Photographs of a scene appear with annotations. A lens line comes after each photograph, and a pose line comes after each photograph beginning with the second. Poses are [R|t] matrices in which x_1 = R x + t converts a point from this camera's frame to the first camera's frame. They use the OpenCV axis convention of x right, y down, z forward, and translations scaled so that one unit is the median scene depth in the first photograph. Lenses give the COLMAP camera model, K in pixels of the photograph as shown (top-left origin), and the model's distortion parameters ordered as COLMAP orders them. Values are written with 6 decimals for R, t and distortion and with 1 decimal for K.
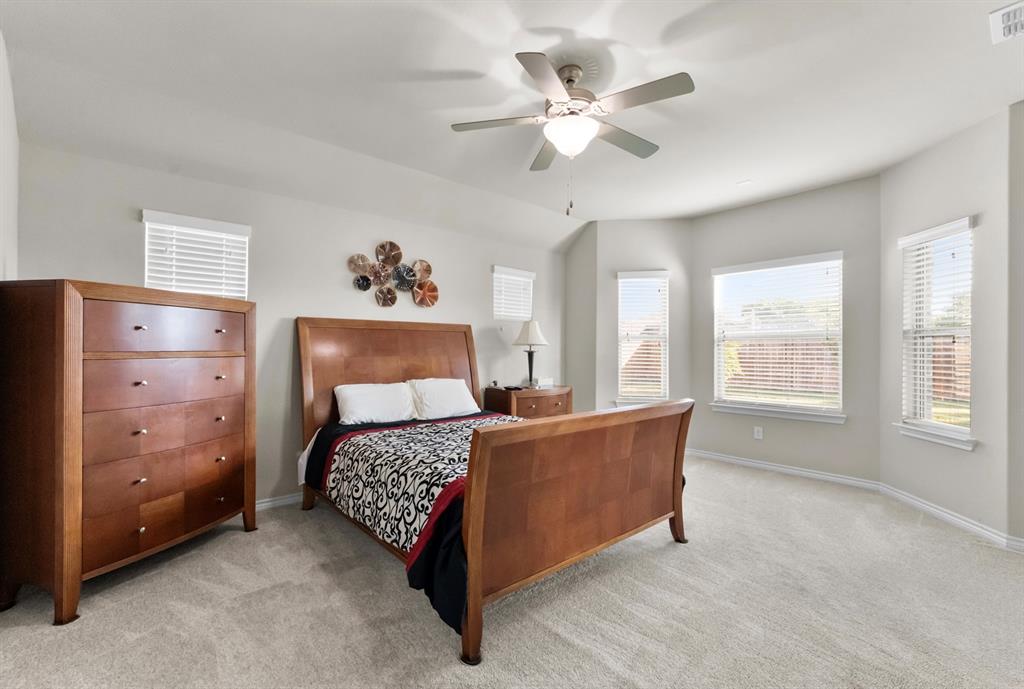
lens RADIAL K [[465.0, 0, 512.0], [0, 465.0, 344.5], [0, 0, 1]] dist [0.000254, -0.000028]
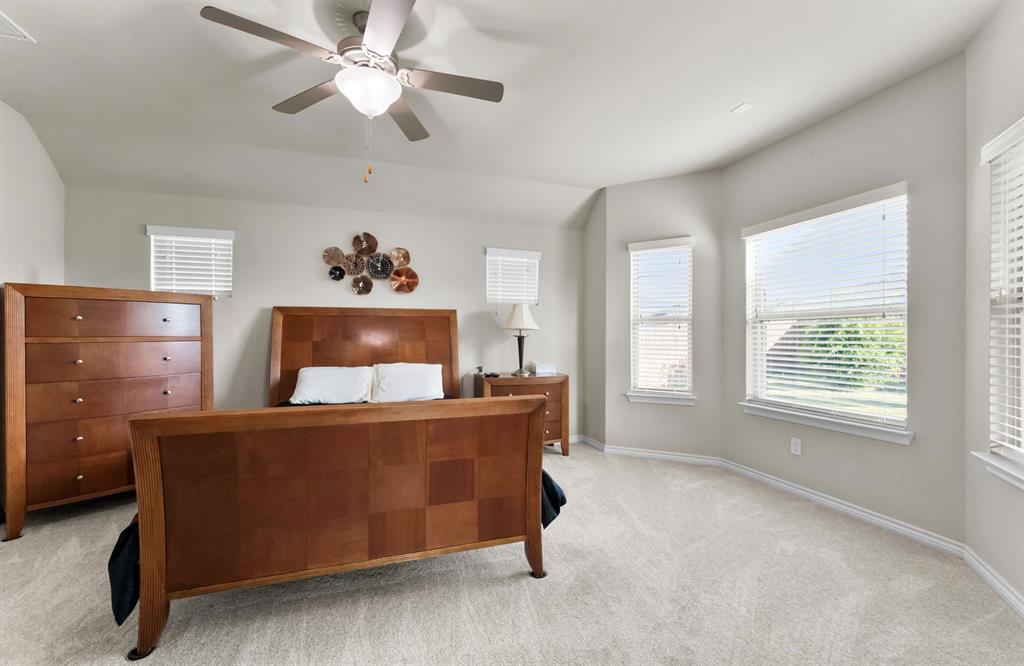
lens RADIAL K [[442.9, 0, 512.0], [0, 442.9, 333.0], [0, 0, 1]] dist [0.000194, 0.000076]
pose [[0.919051, -0.005937, -0.394094, 0.444468], [0.008173, 0.999959, 0.003994, 0.005313], [0.394054, -0.006892, 0.919062, 0.205986]]
